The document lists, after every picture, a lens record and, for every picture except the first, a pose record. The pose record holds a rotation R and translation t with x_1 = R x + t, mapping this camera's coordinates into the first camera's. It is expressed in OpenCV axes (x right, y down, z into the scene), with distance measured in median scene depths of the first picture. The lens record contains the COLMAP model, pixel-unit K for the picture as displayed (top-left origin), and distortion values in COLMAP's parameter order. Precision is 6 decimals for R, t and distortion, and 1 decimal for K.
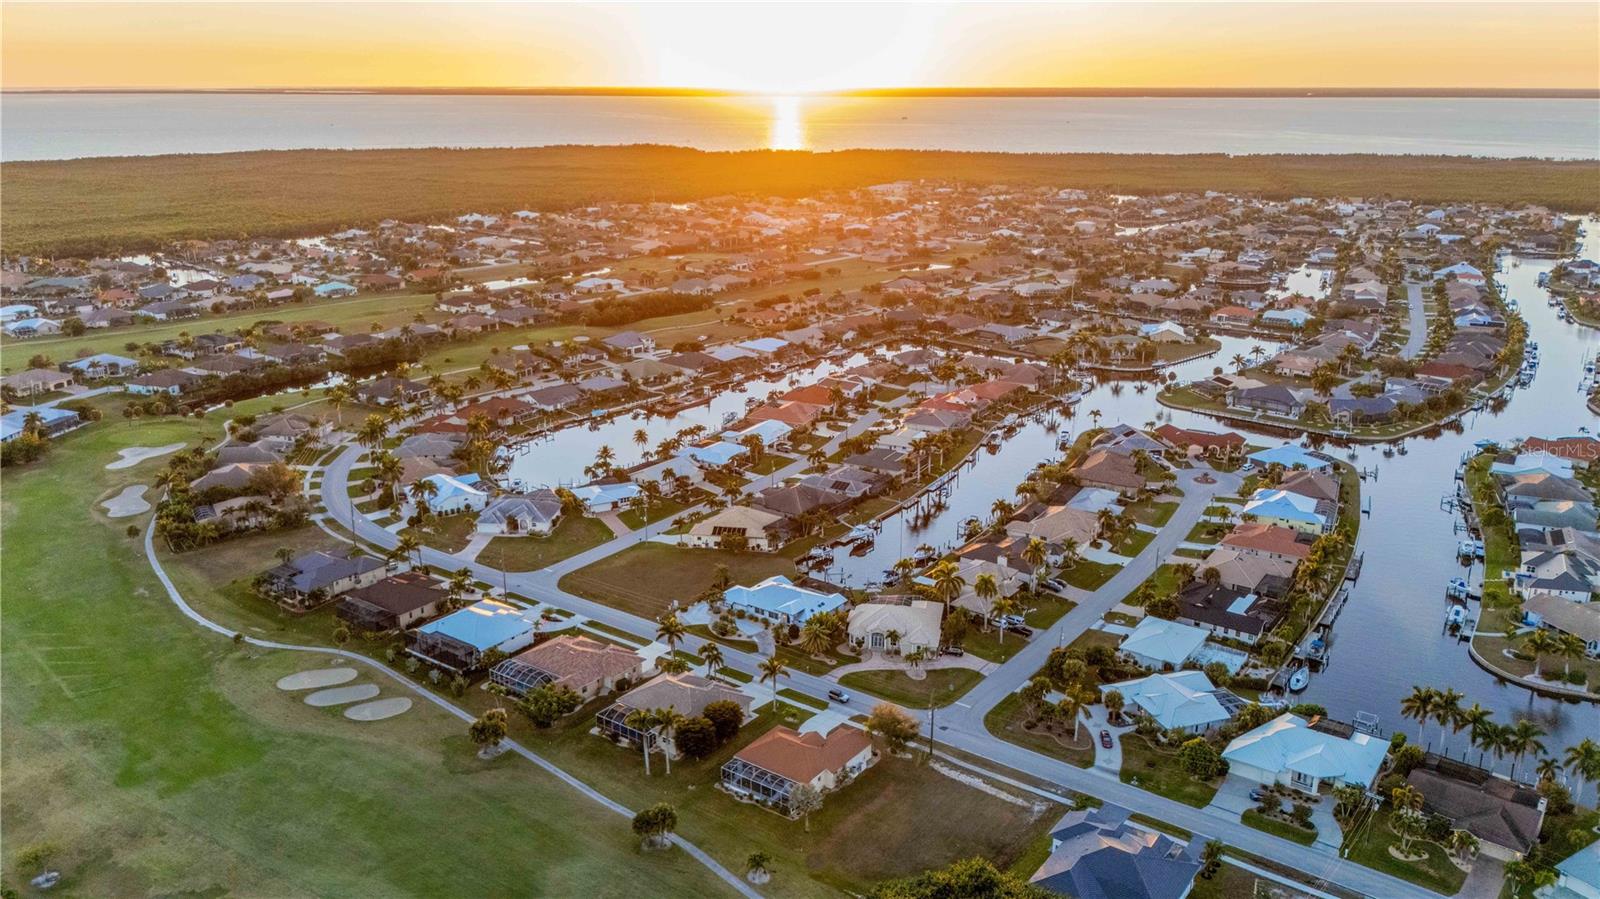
lens RADIAL K [[1215.5, 0, 809.2], [0, 1215.5, 454.6], [0, 0, 1]] dist [0.040448, -0.061476]
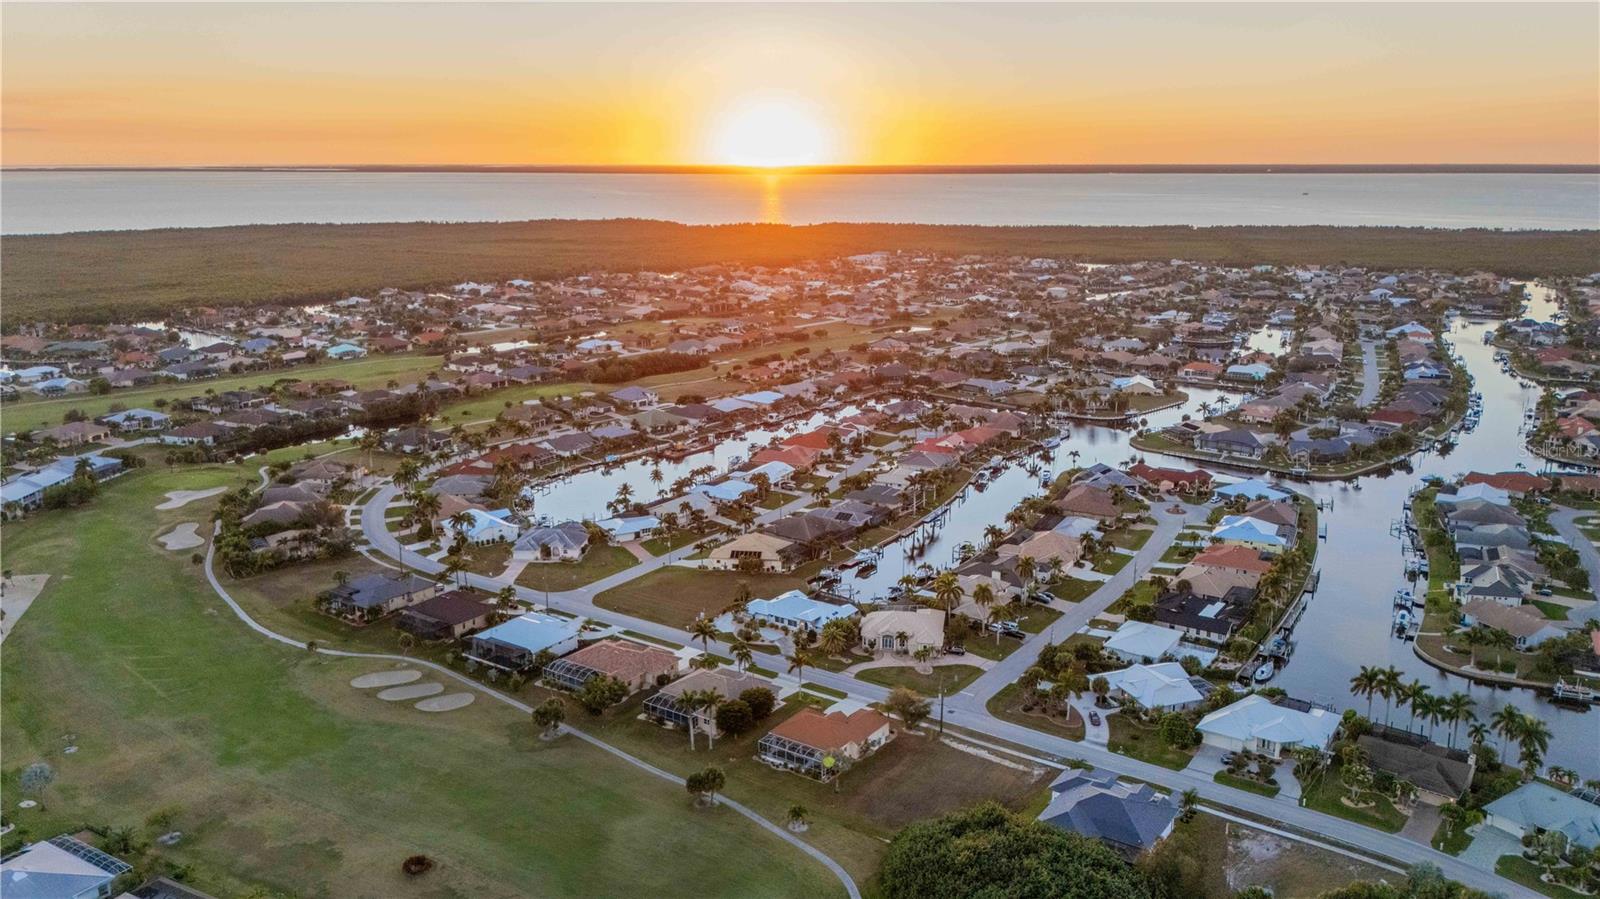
lens RADIAL K [[1215.5, 0, 809.2], [0, 1215.5, 454.6], [0, 0, 1]] dist [0.040448, -0.061476]
pose [[0.999751, -0.006510, 0.021367, -0.028869], [0.007758, 0.998235, -0.058878, 0.034616], [-0.020946, 0.059029, 0.998036, -0.091103]]
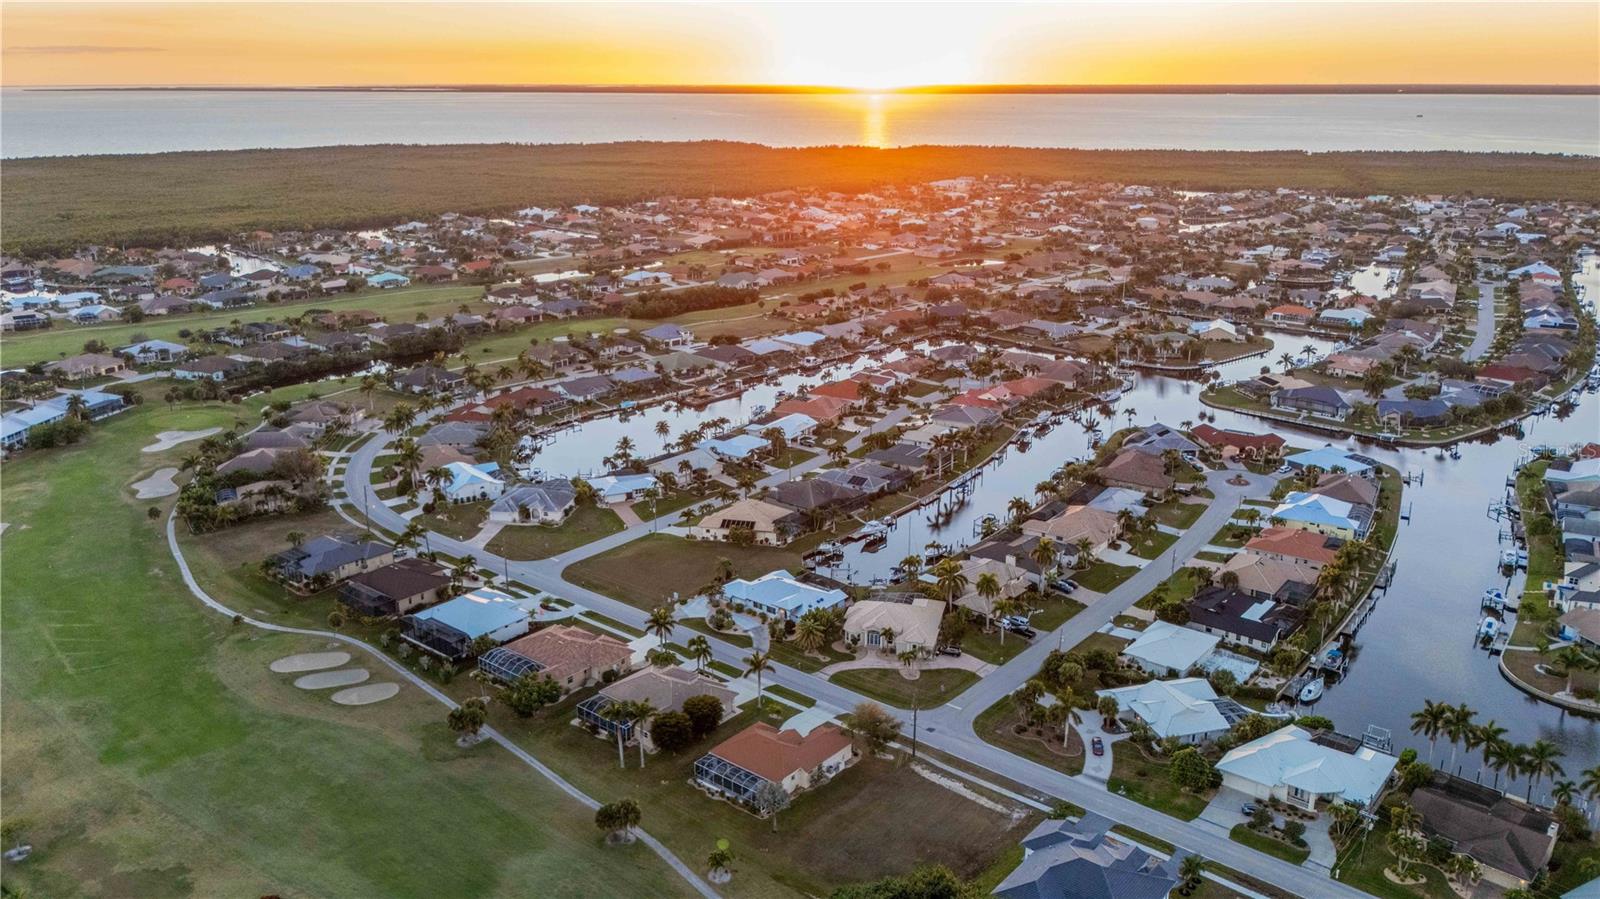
lens RADIAL K [[1215.5, 0, 809.2], [0, 1215.5, 454.6], [0, 0, 1]] dist [0.040448, -0.061476]
pose [[0.998140, 0.016762, -0.058622, 0.044558], [-0.016651, 0.999859, 0.002387, 0.002795], [0.058654, -0.001406, 0.998277, 0.015849]]
